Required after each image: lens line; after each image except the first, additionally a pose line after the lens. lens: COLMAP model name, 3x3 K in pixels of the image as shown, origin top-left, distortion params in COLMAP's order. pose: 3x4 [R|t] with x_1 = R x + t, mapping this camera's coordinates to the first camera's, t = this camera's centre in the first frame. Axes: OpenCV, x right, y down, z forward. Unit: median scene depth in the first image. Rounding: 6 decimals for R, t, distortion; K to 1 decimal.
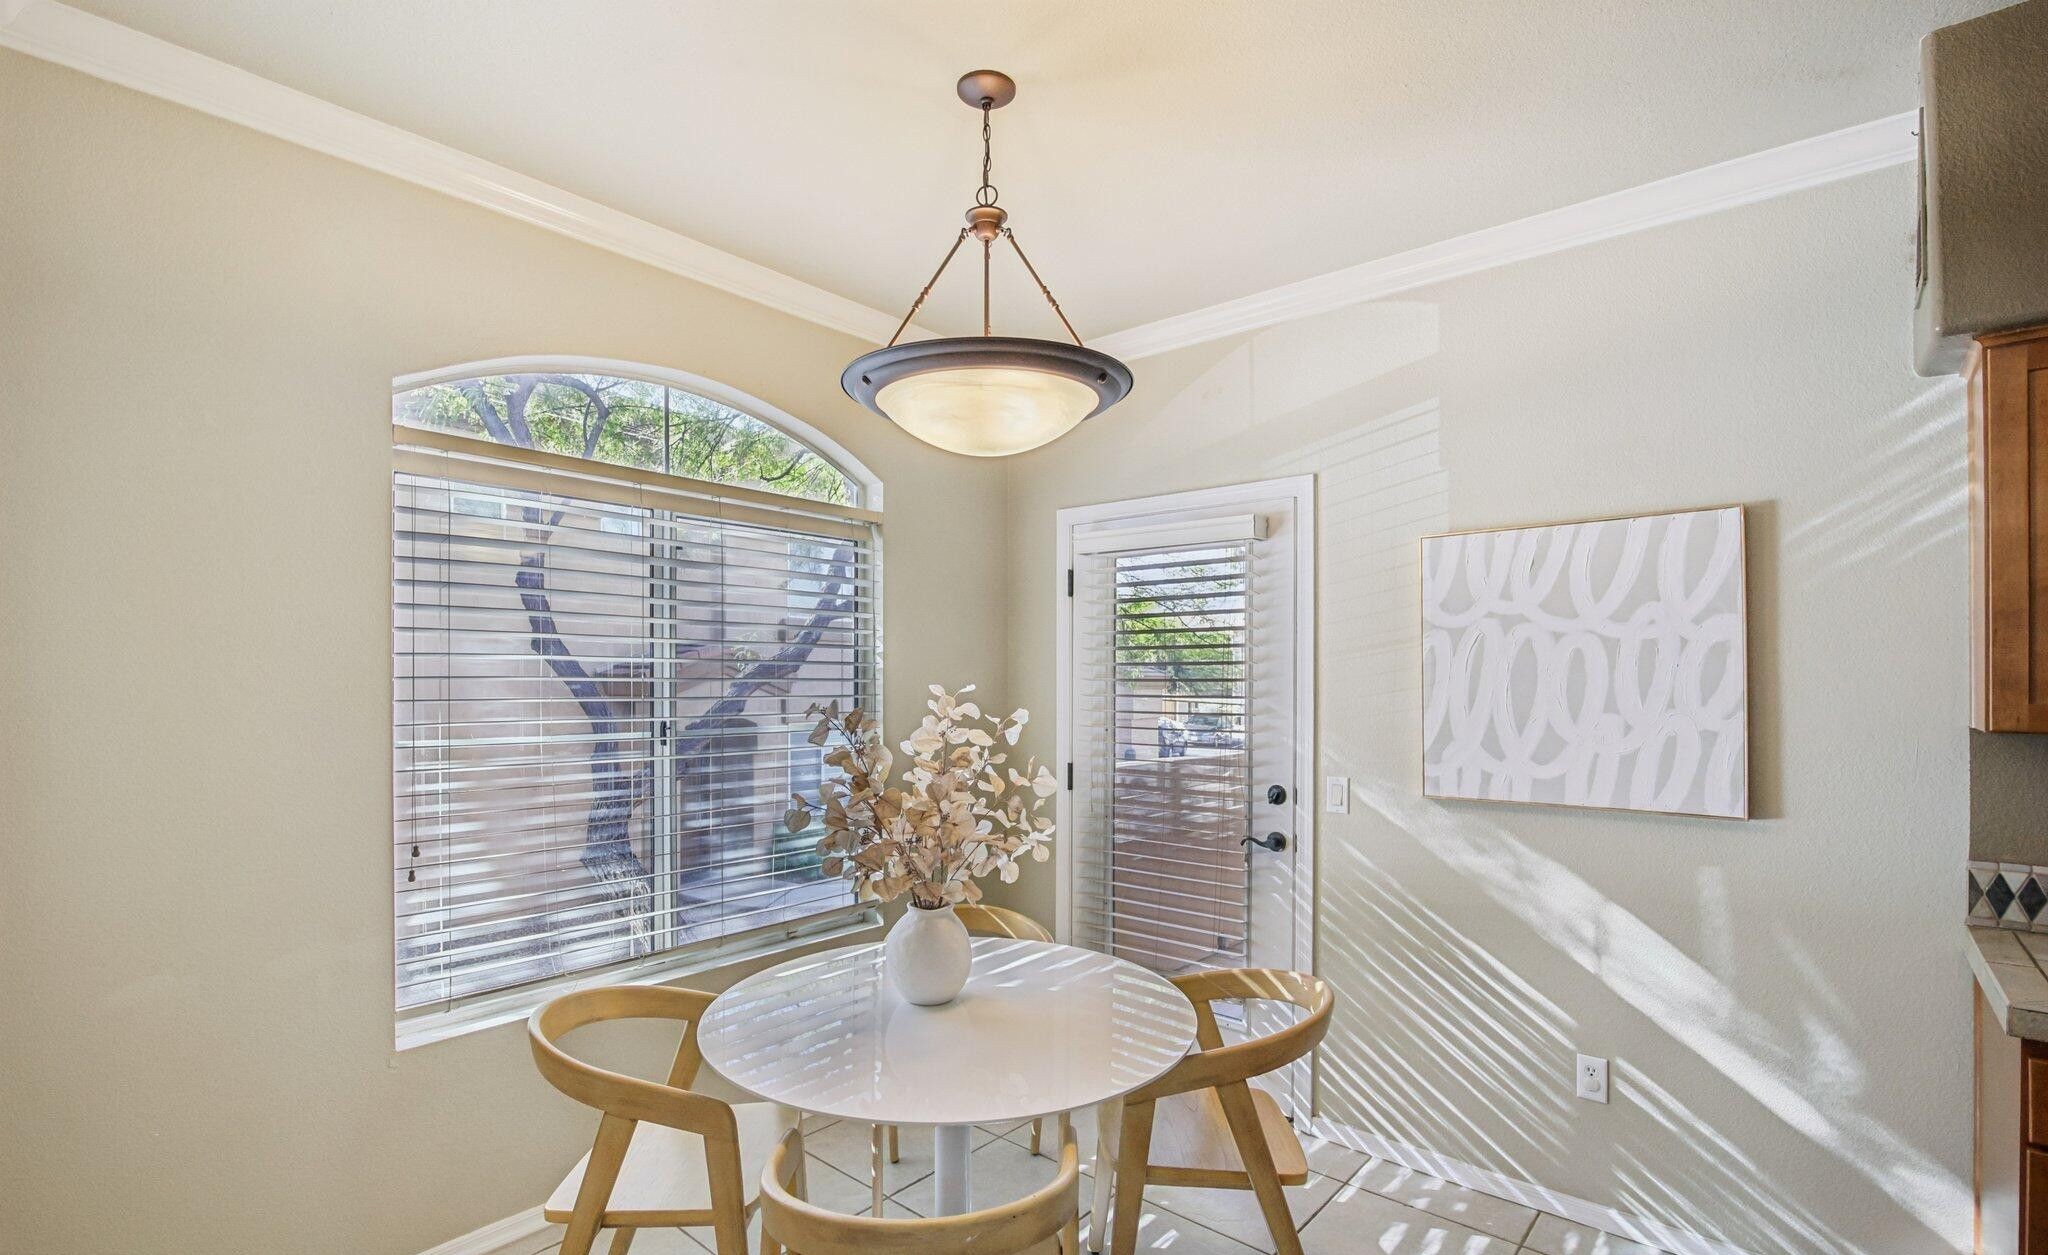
lens RADIAL K [[967.7, 0, 1053.9], [0, 967.7, 676.5], [0, 0, 1]] dist [-0.000626, -0.000310]
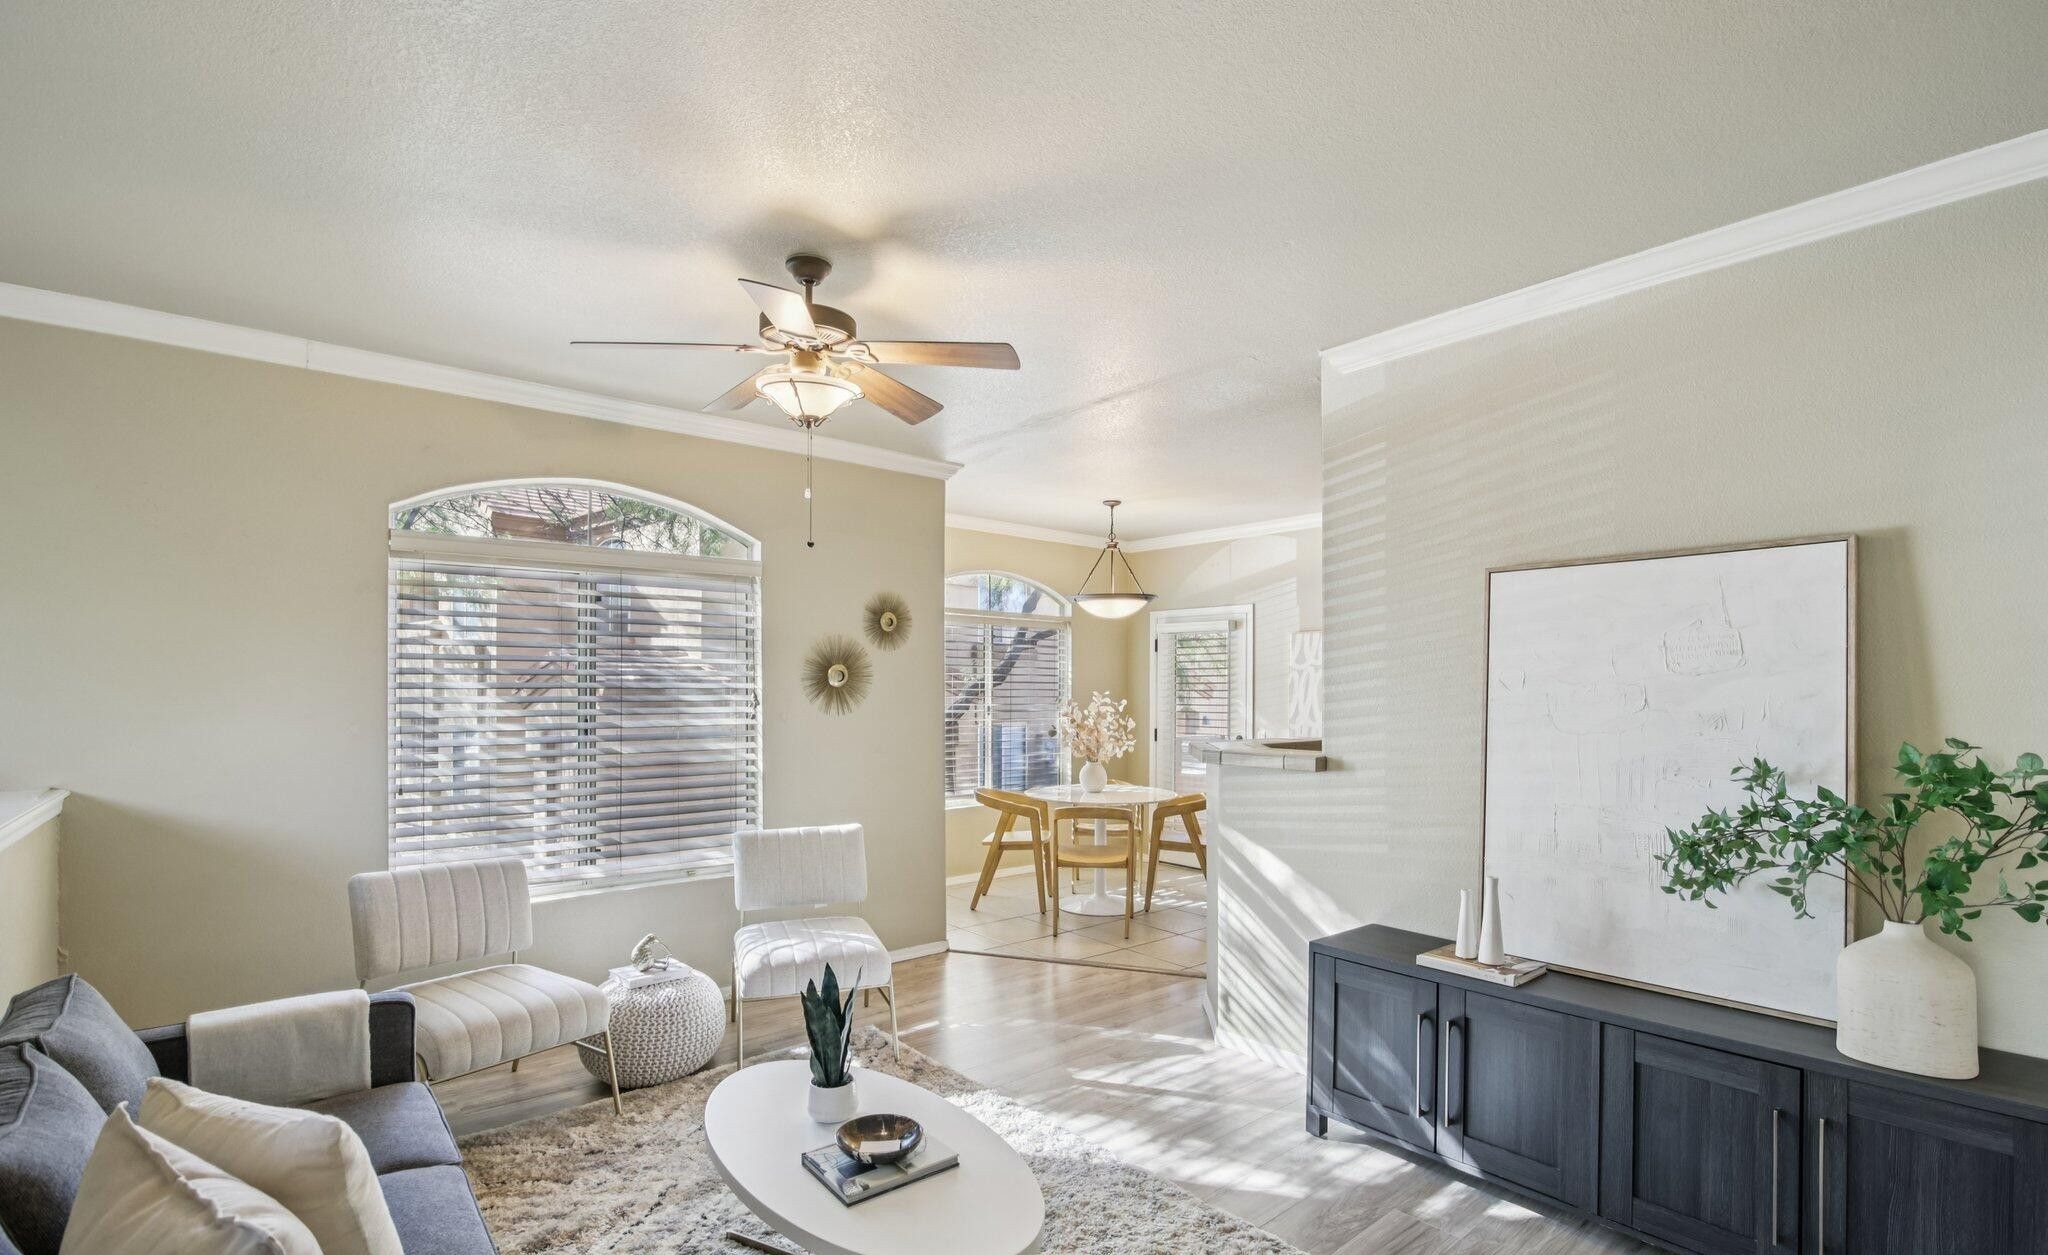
lens RADIAL K [[967.7, 0, 1053.9], [0, 967.7, 676.5], [0, 0, 1]] dist [-0.000626, -0.000310]
pose [[0.986520, -0.001813, -0.163632, 0.197485], [-0.001494, 0.999797, -0.020083, 0.019184], [0.163636, 0.020057, 0.986317, -1.620100]]
